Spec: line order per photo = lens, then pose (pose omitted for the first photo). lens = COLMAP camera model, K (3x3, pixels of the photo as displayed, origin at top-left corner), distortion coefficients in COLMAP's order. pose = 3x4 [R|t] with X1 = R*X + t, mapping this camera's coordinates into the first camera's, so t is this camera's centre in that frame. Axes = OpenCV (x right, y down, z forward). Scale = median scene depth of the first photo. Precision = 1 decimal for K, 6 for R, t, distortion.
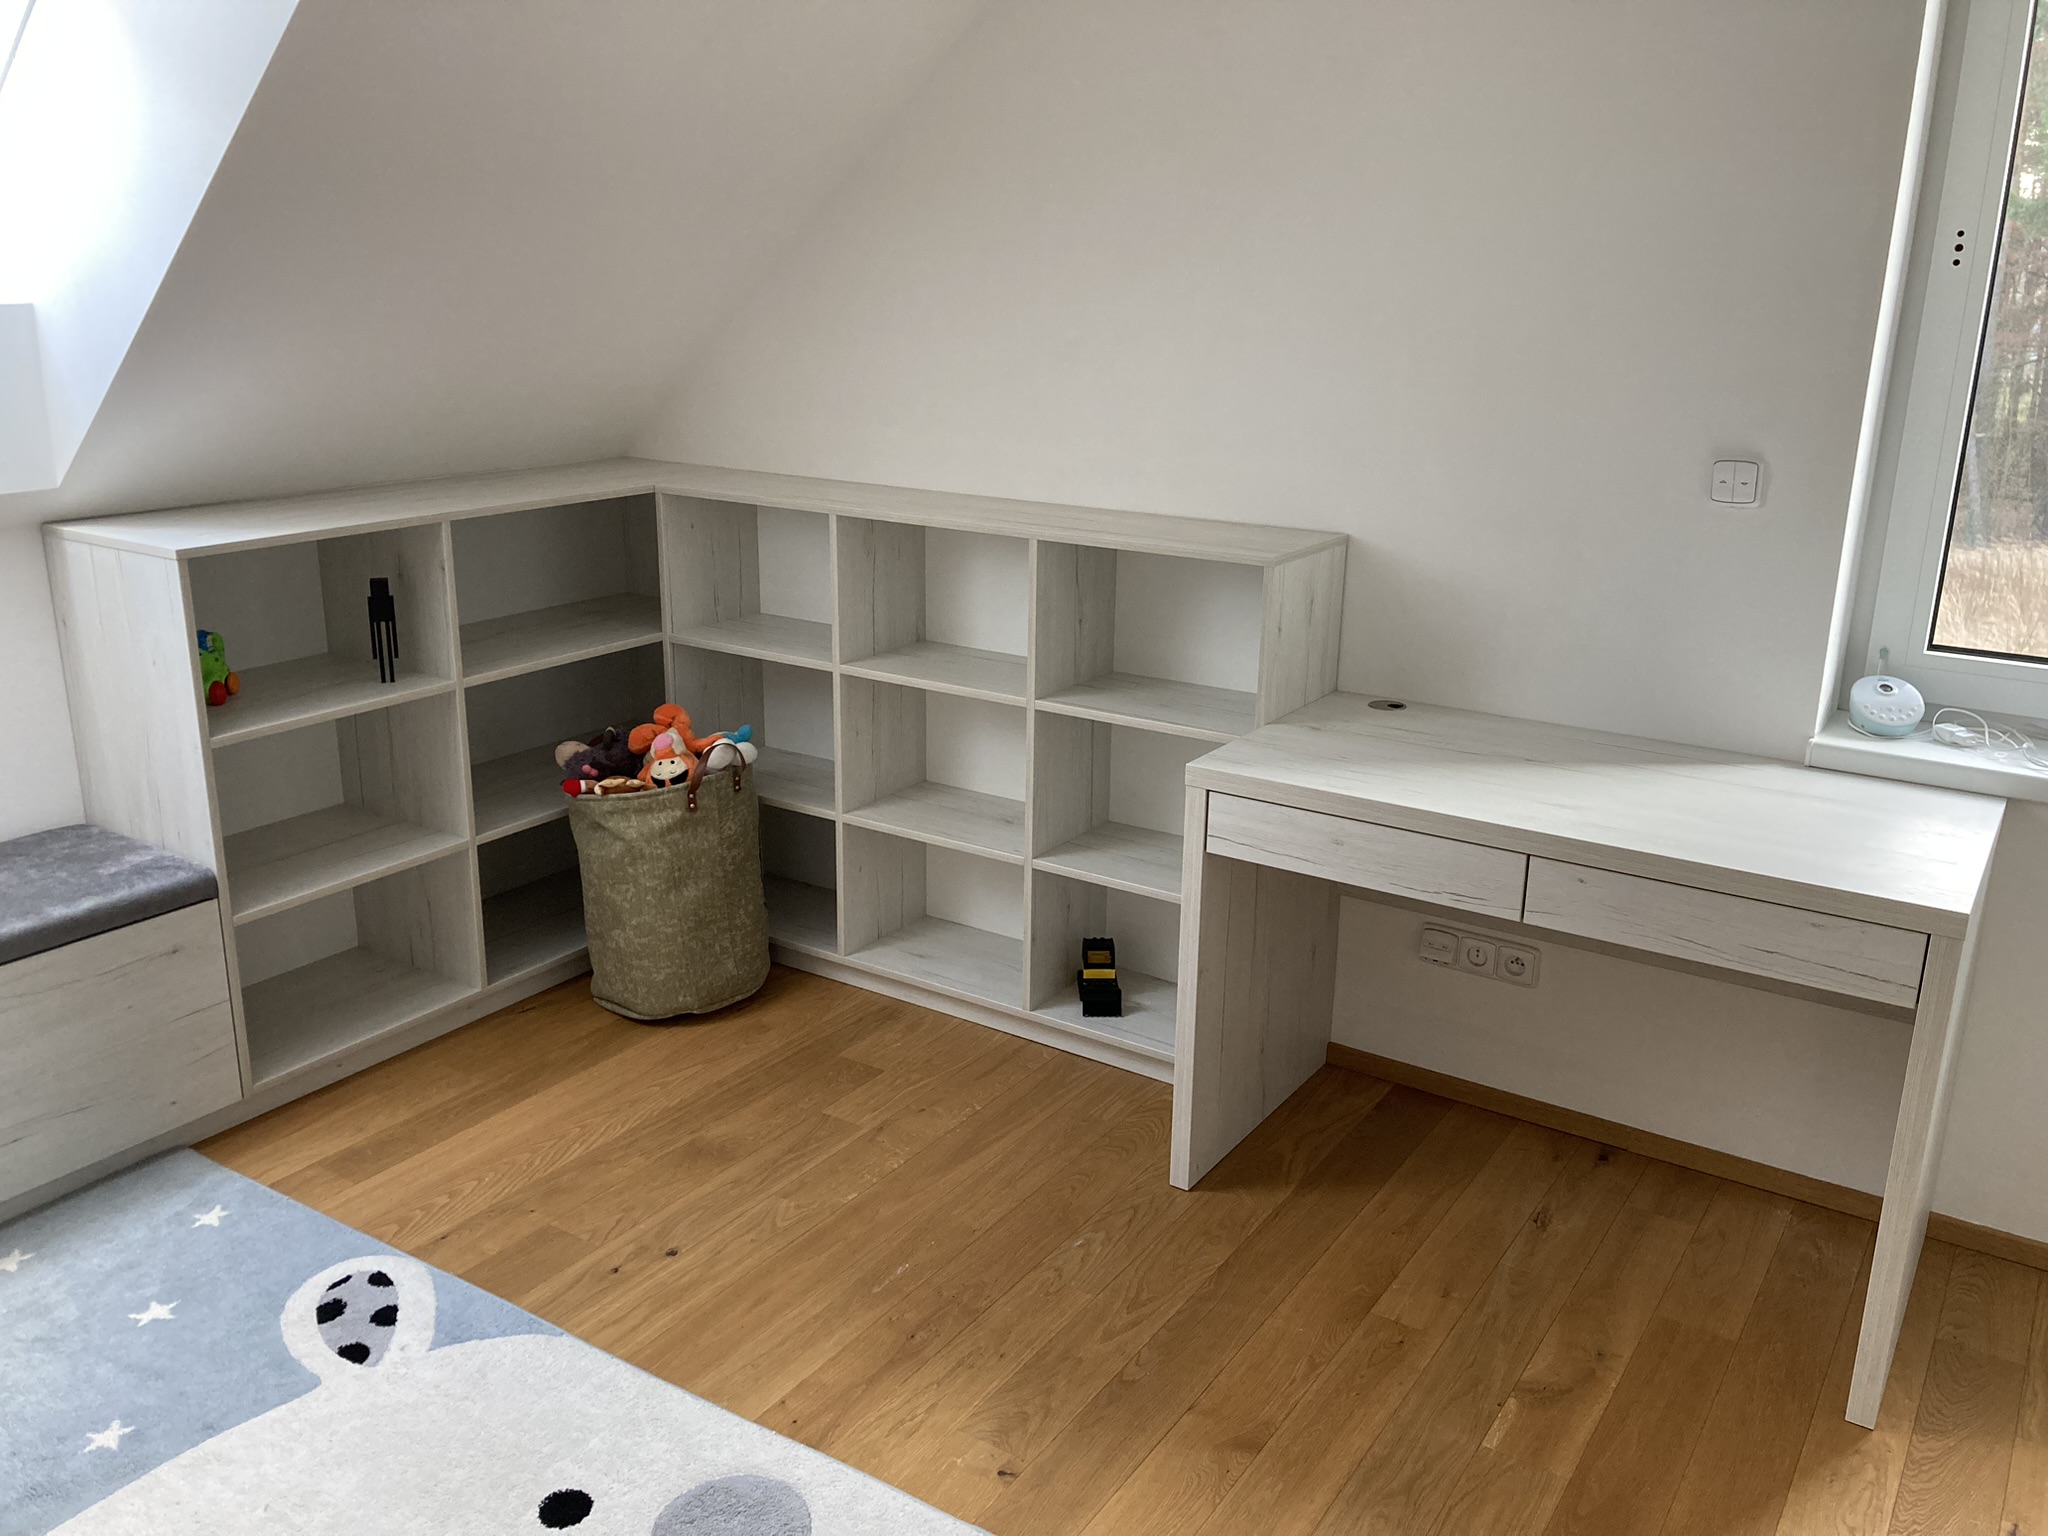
lens RADIAL K [[1669.2, 0, 1024.0], [0, 1669.2, 768.0], [0, 0, 1]] dist [0.040550, -0.036390]
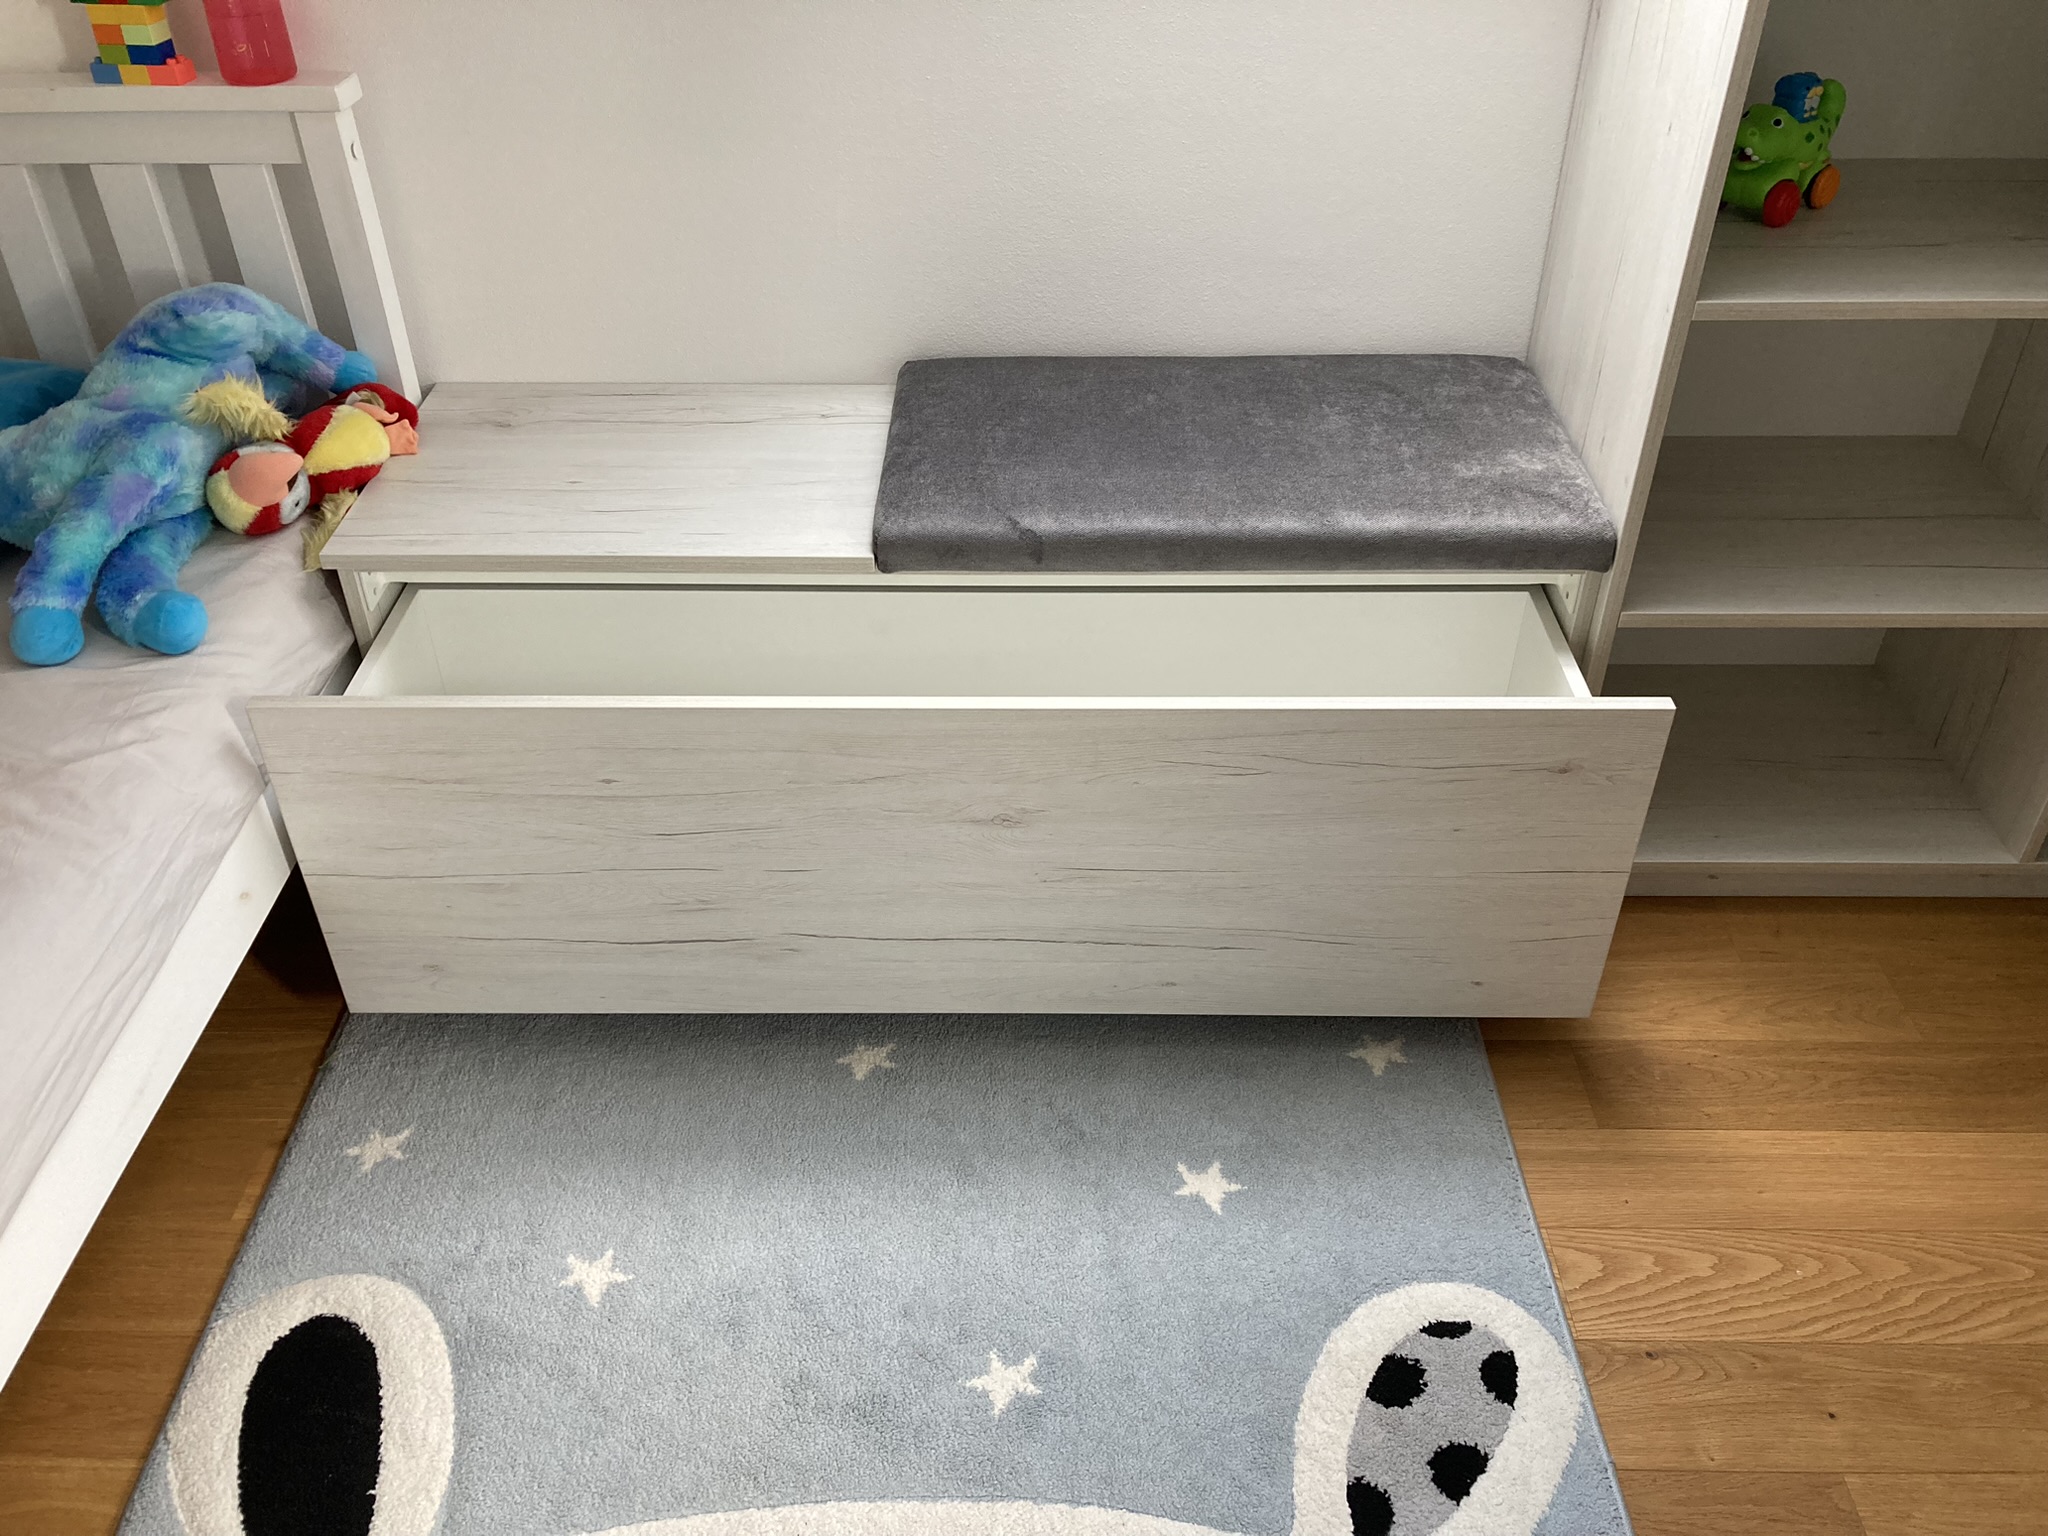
lens RADIAL K [[1671.3, 0, 1024.0], [0, 1671.3, 768.0], [0, 0, 1]] dist [0.003319, 0.001153]
pose [[0.539771, 0.489416, -0.684922, -0.156257], [-0.229705, 0.868383, 0.439484, -0.064435], [0.809866, -0.079890, 0.581150, 0.472517]]
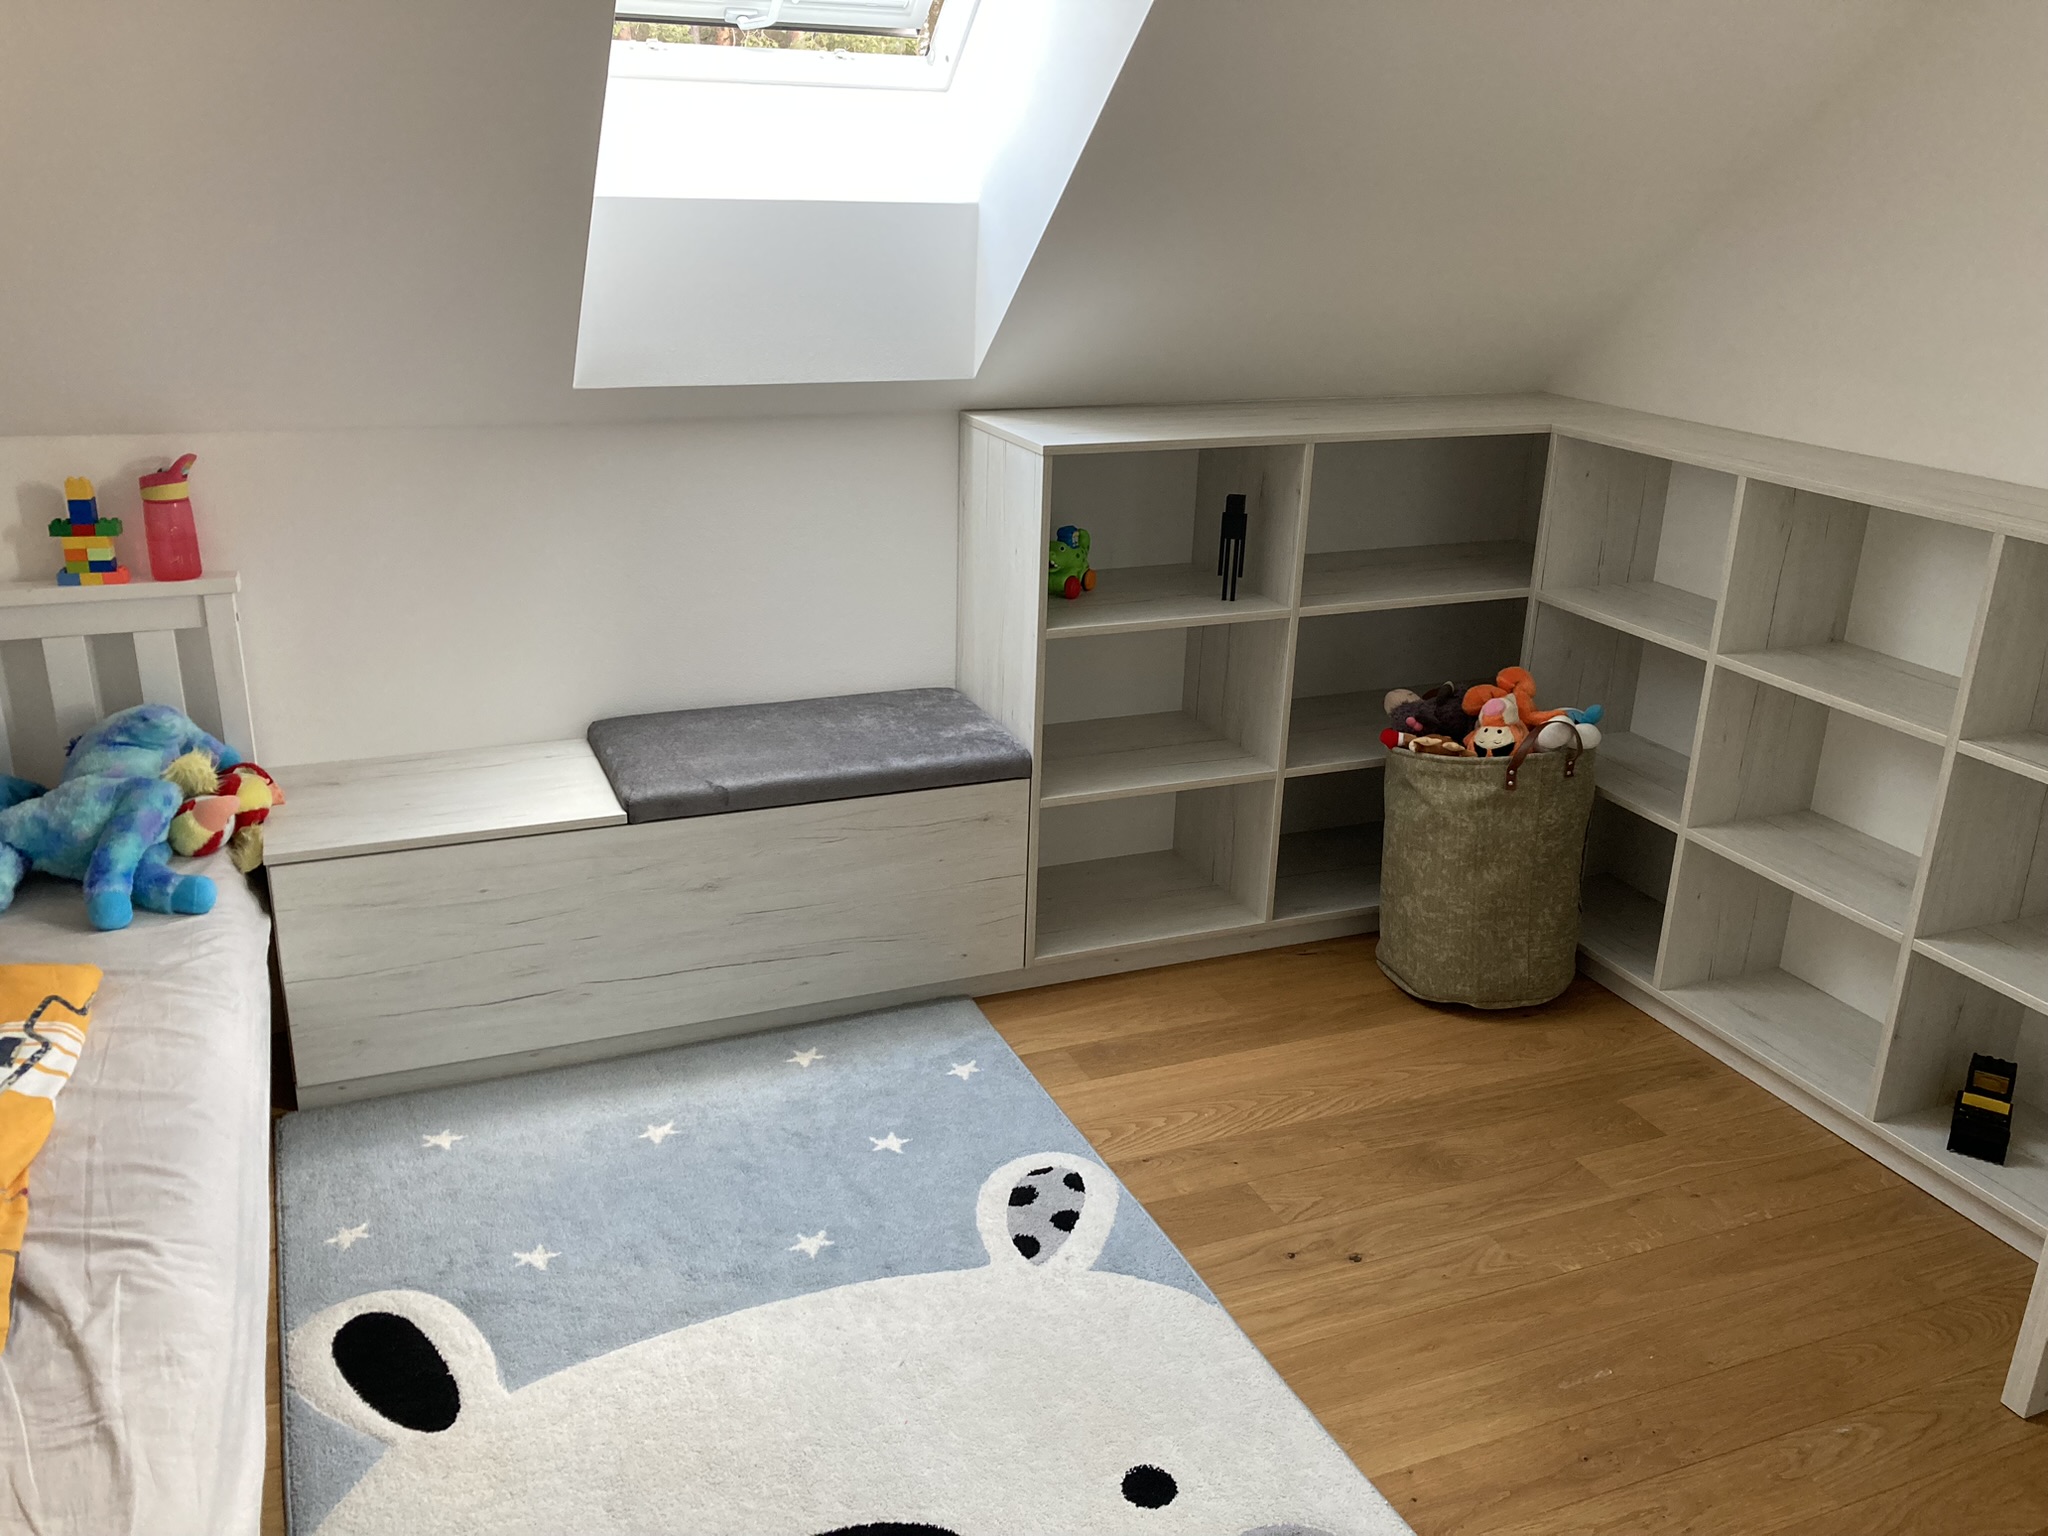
lens RADIAL K [[1669.2, 0, 1024.0], [0, 1669.2, 768.0], [0, 0, 1]] dist [0.040550, -0.036390]
pose [[0.828845, 0.199049, -0.522873, 0.058175], [-0.178243, 0.979820, 0.090454, -0.021771], [0.530326, 0.018226, 0.847598, 0.103644]]
